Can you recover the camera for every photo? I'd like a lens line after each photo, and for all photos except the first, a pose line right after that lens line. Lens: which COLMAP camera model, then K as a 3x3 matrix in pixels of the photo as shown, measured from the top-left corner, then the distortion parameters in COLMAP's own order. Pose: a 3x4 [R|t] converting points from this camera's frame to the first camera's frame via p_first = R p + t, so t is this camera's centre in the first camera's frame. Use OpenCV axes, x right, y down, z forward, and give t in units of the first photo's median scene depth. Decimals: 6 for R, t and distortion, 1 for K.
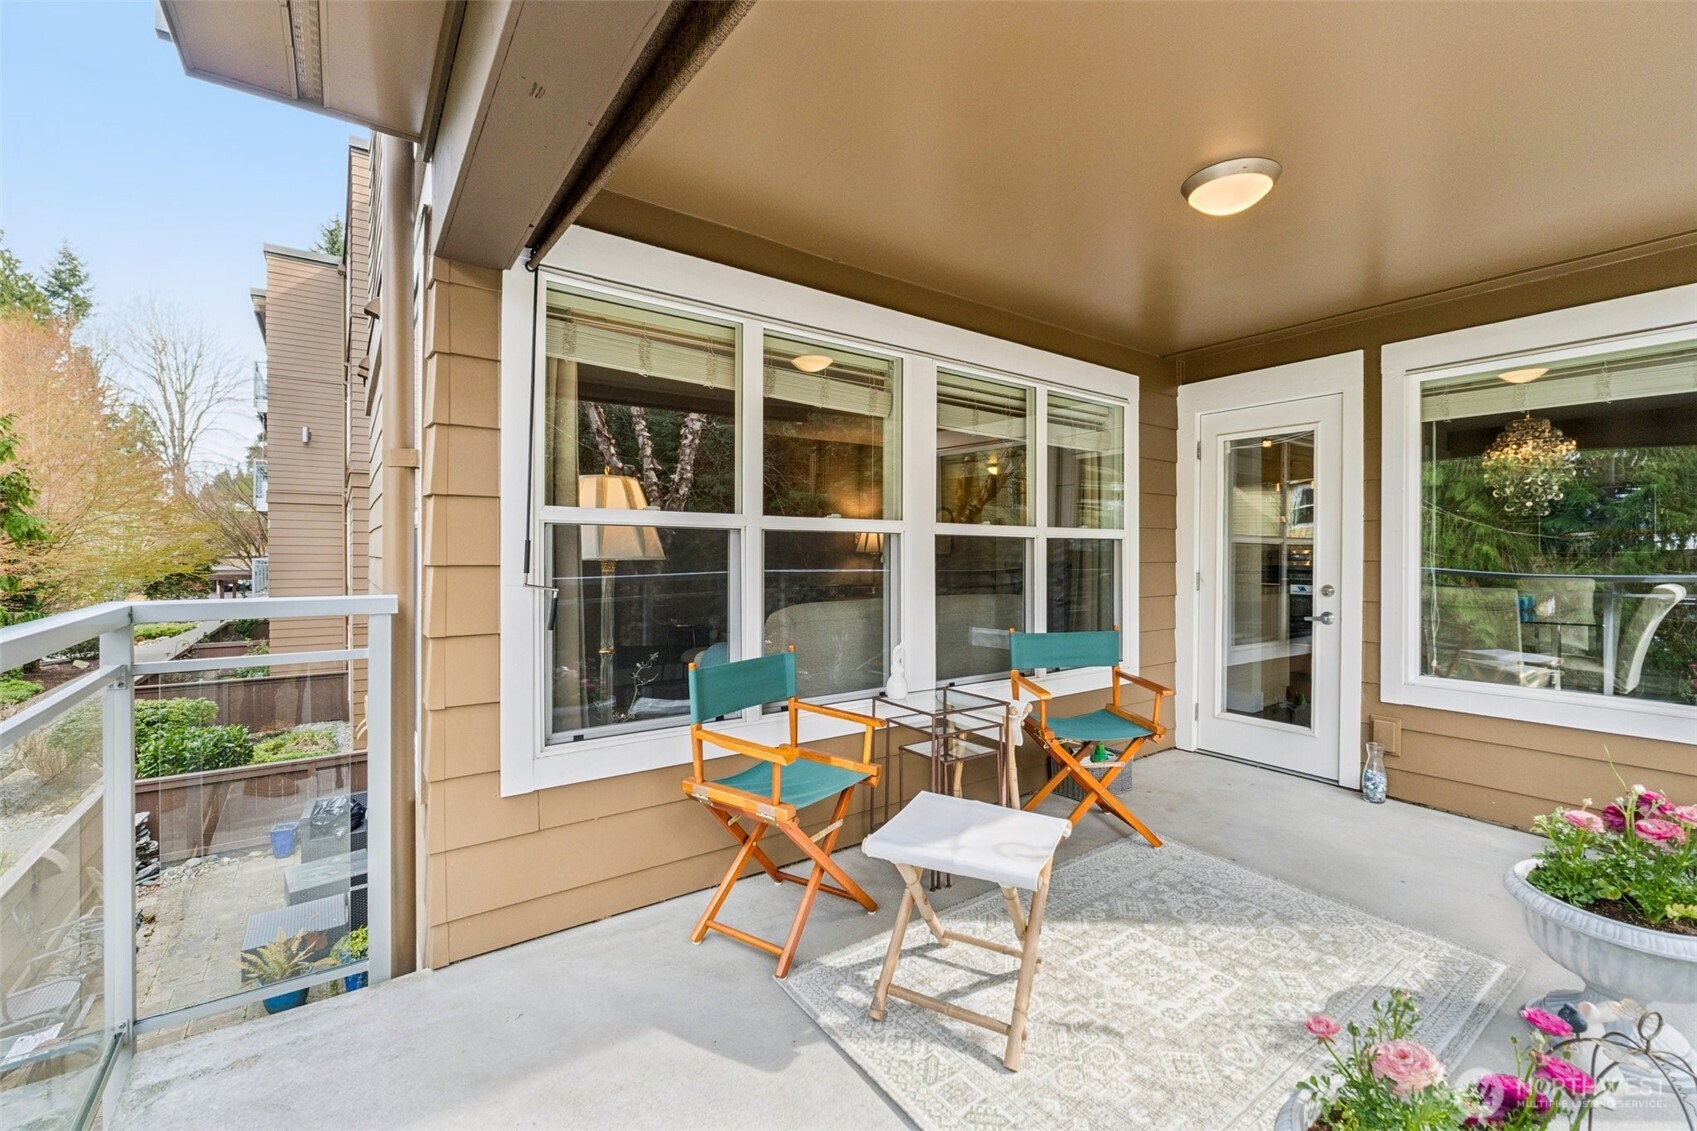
lens RADIAL K [[715.6, 0, 850.3], [0, 715.6, 559.1], [0, 0, 1]] dist [-0.003228, -0.001299]
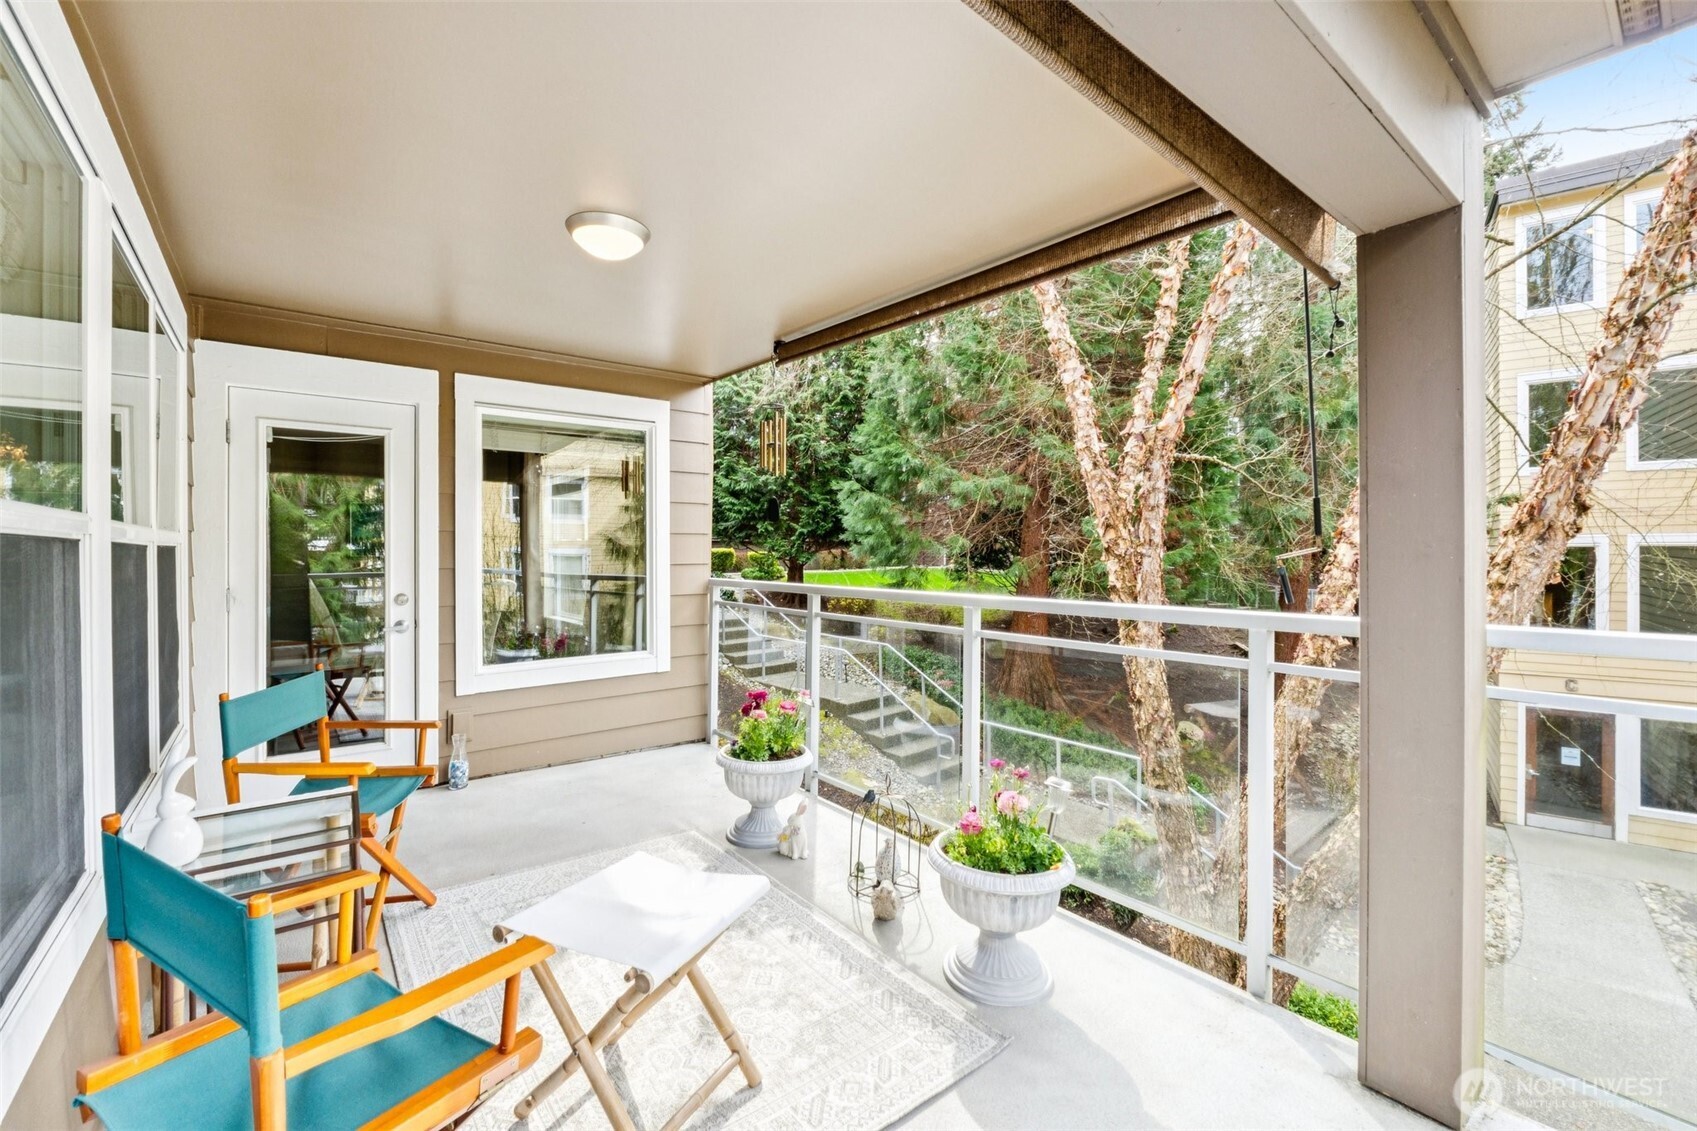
lens RADIAL K [[715.6, 0, 848.7], [0, 715.6, 554.2], [0, 0, 1]] dist [-0.003228, -0.001299]
pose [[-0.046294, -0.006001, 0.998910, -0.385468], [0.011375, 0.999914, 0.006534, -0.019262], [-0.998863, 0.011665, -0.046221, 0.445446]]
